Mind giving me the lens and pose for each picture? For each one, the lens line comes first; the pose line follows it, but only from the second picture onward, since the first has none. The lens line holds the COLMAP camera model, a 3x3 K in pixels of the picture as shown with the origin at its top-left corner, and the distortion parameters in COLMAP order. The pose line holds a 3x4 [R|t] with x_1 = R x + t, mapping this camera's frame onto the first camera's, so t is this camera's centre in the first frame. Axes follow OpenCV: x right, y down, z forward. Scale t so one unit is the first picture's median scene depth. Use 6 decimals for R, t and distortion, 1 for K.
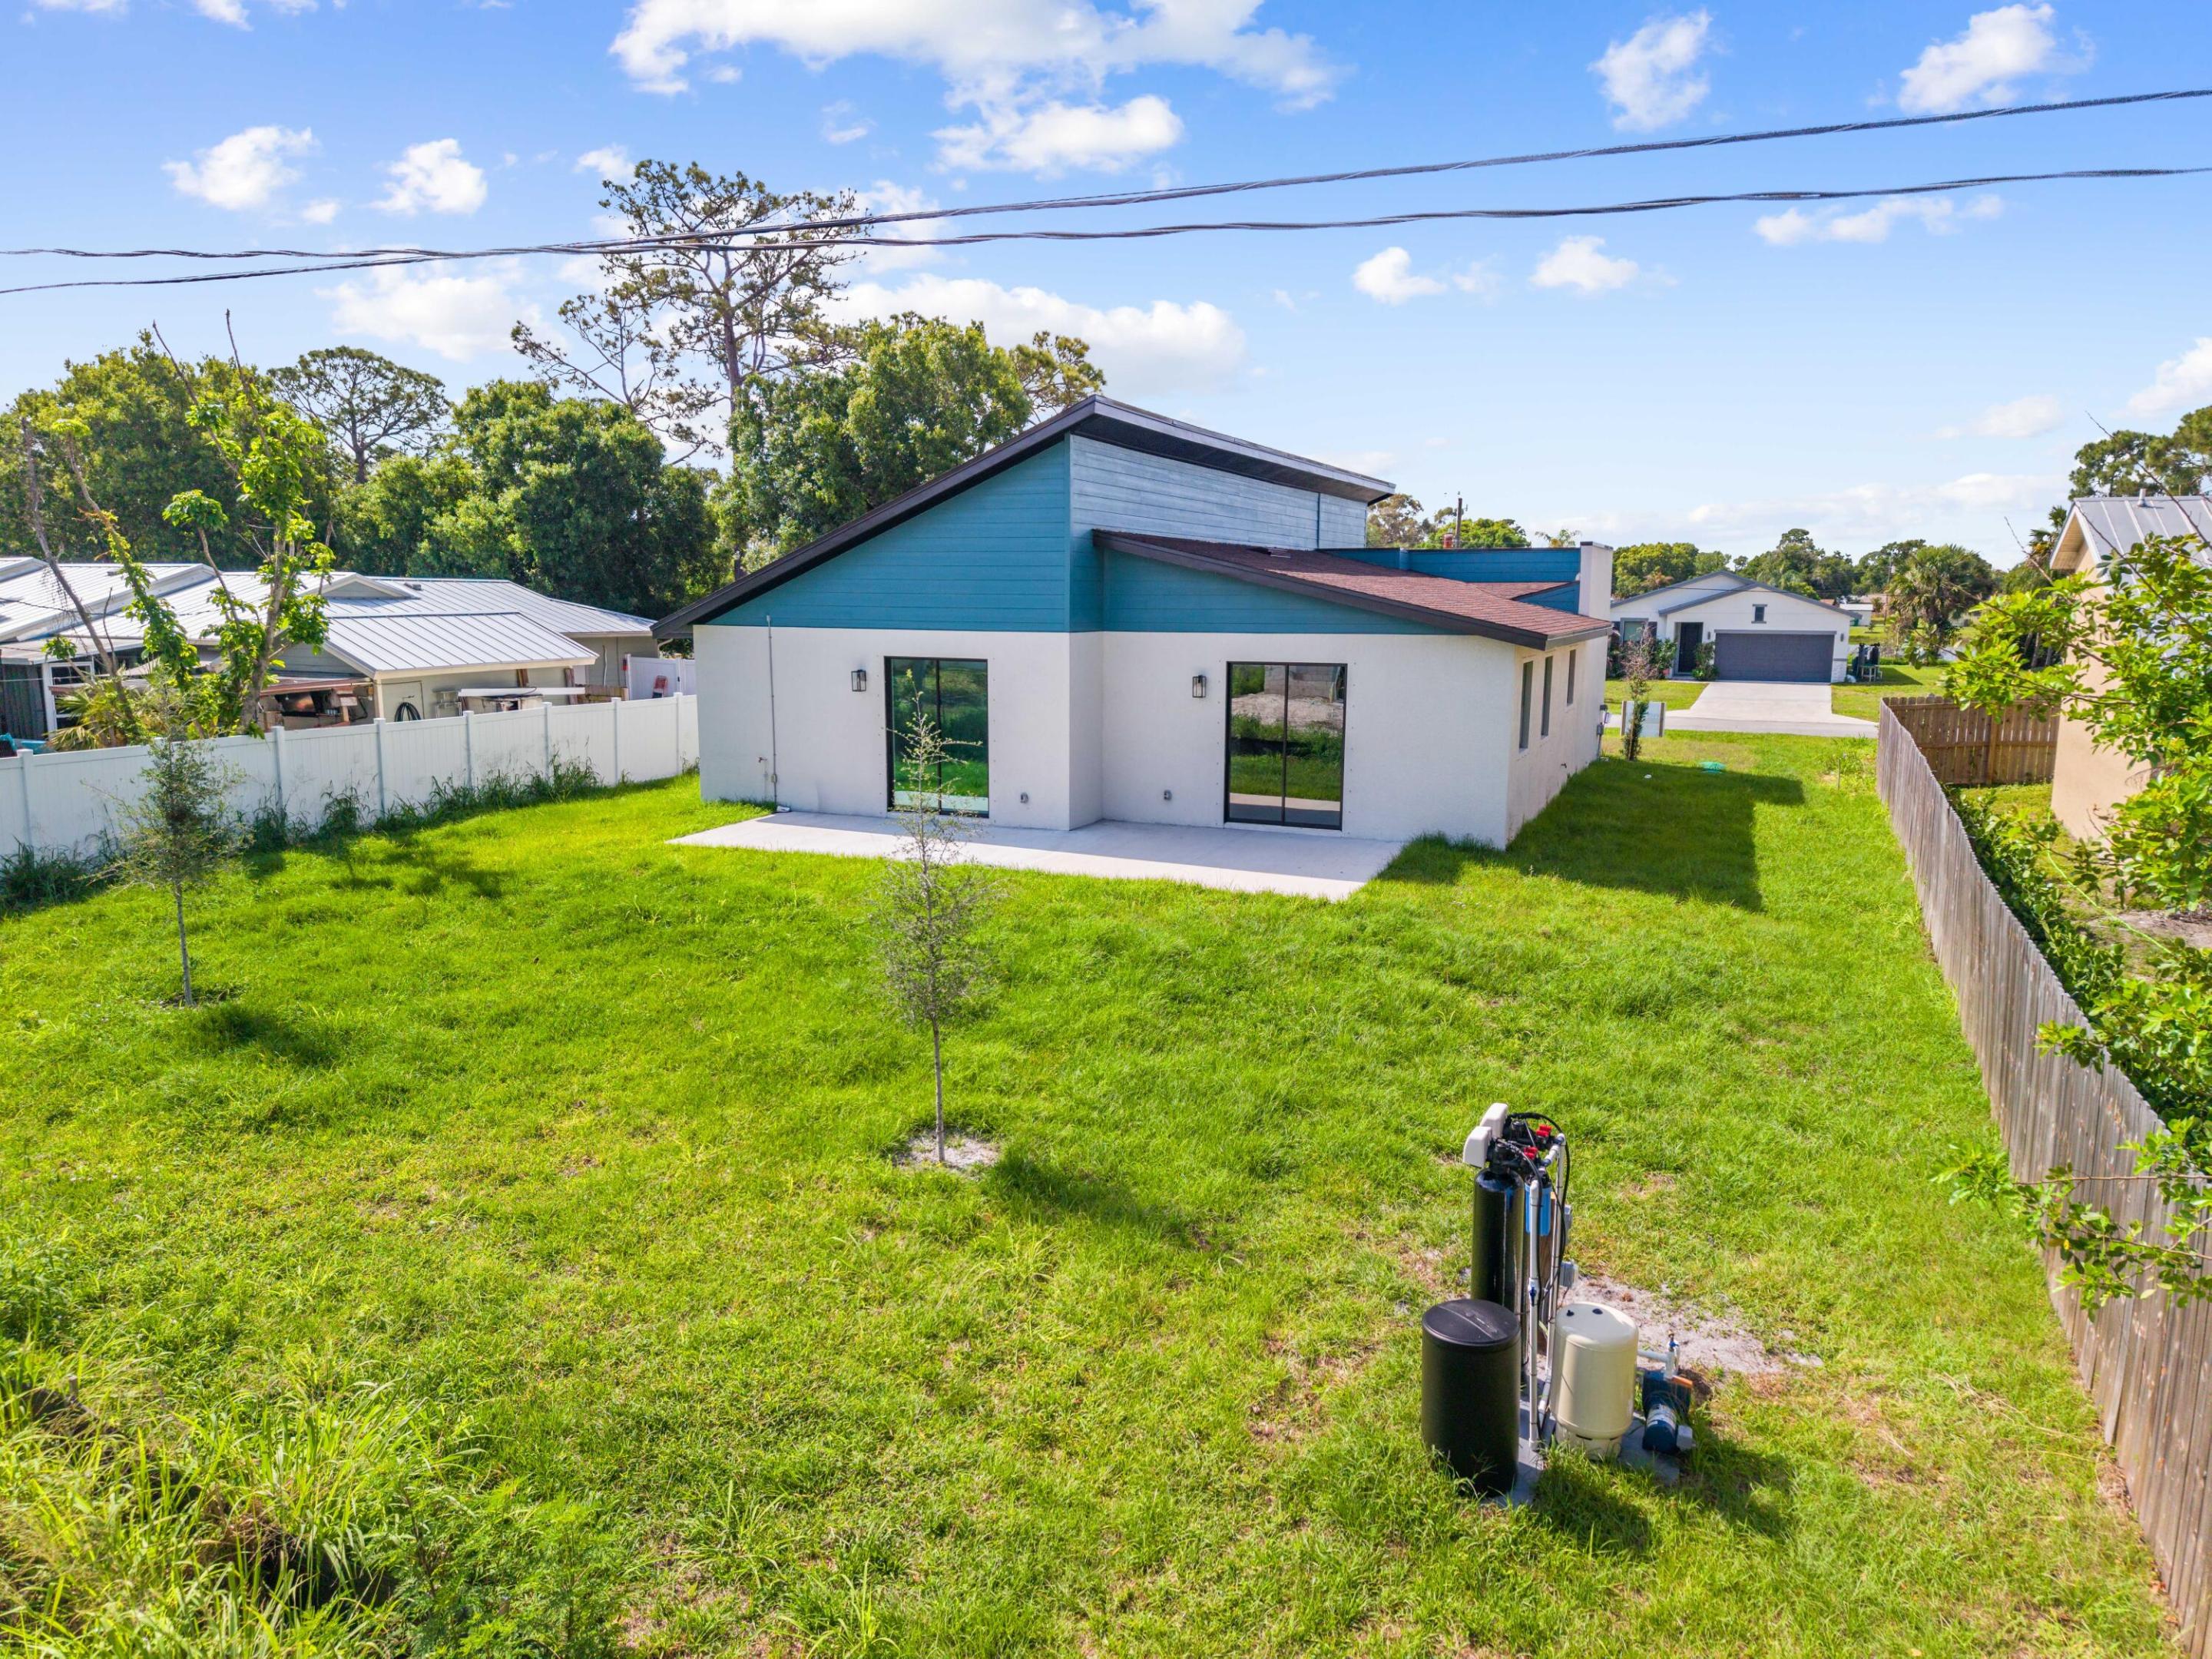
lens RADIAL K [[1470.8, 0, 1116.4], [0, 1470.8, 824.3], [0, 0, 1]] dist [0.027282, -0.018613]
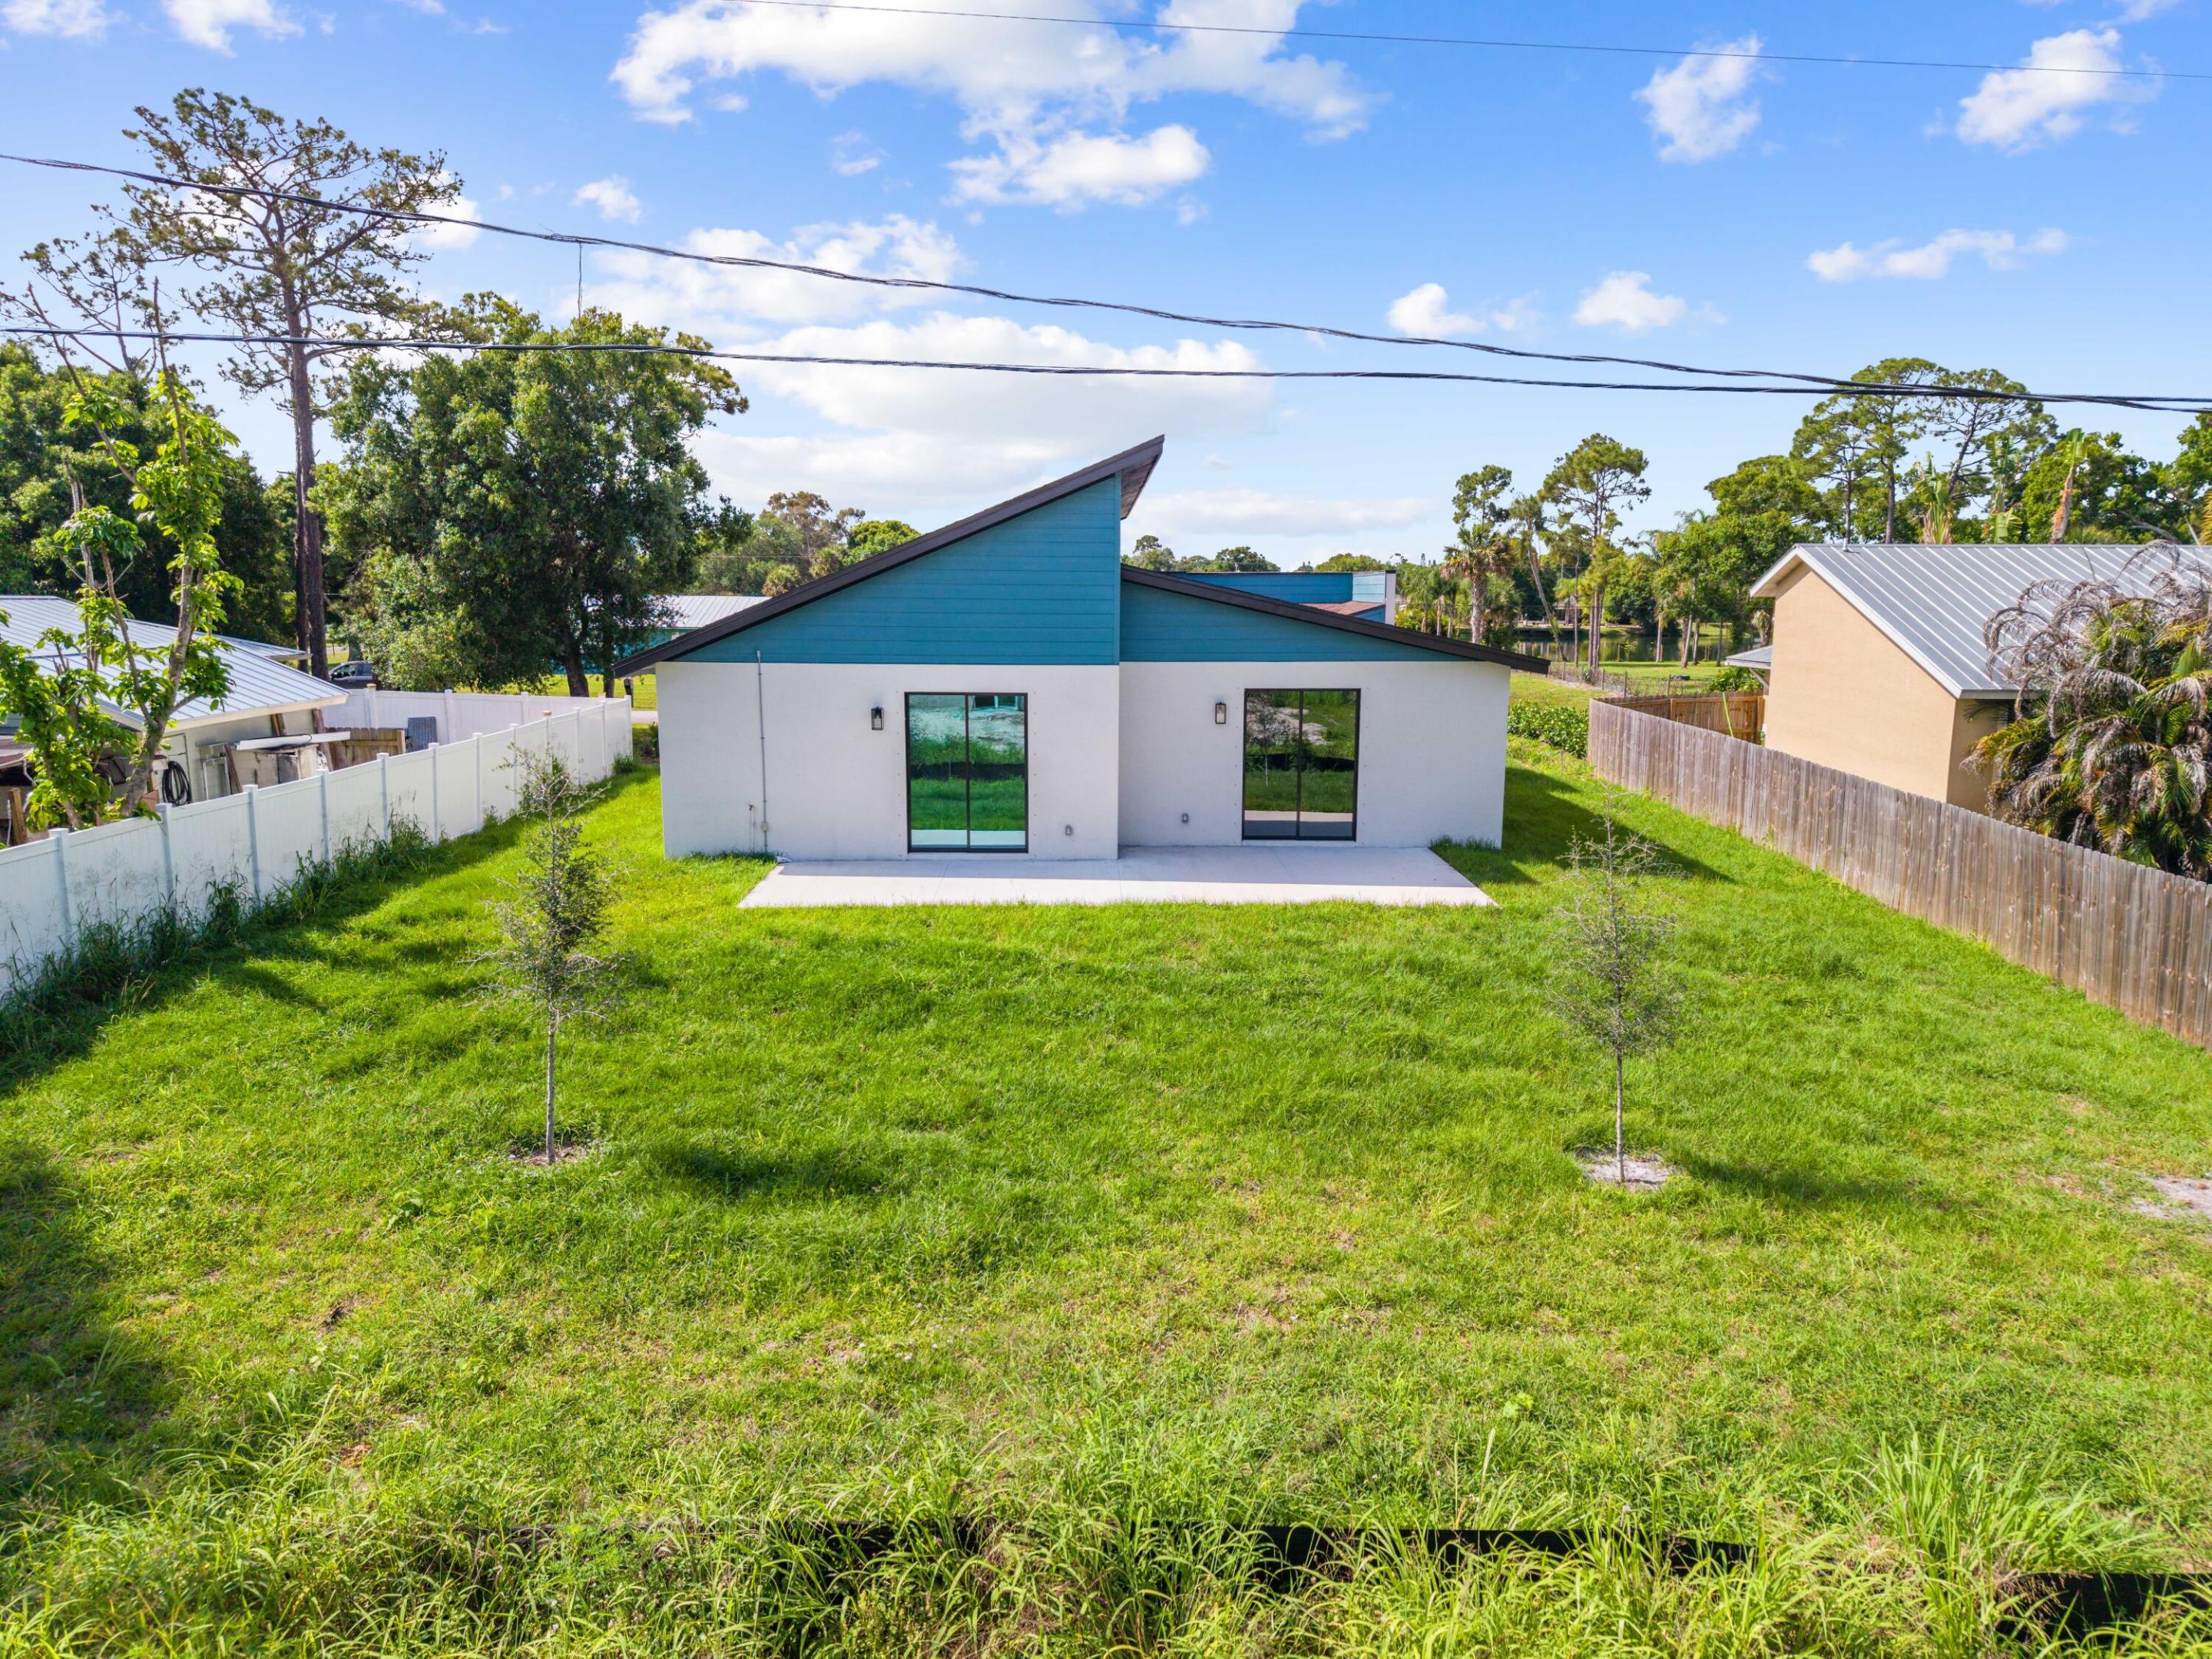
lens RADIAL K [[1470.8, 0, 1104.3], [0, 1470.8, 820.1], [0, 0, 1]] dist [0.027282, -0.018613]
pose [[0.911071, -0.065115, 0.407075, -0.436746], [0.065417, 0.997771, 0.013192, -0.035370], [-0.407027, 0.014611, 0.913299, 0.079037]]
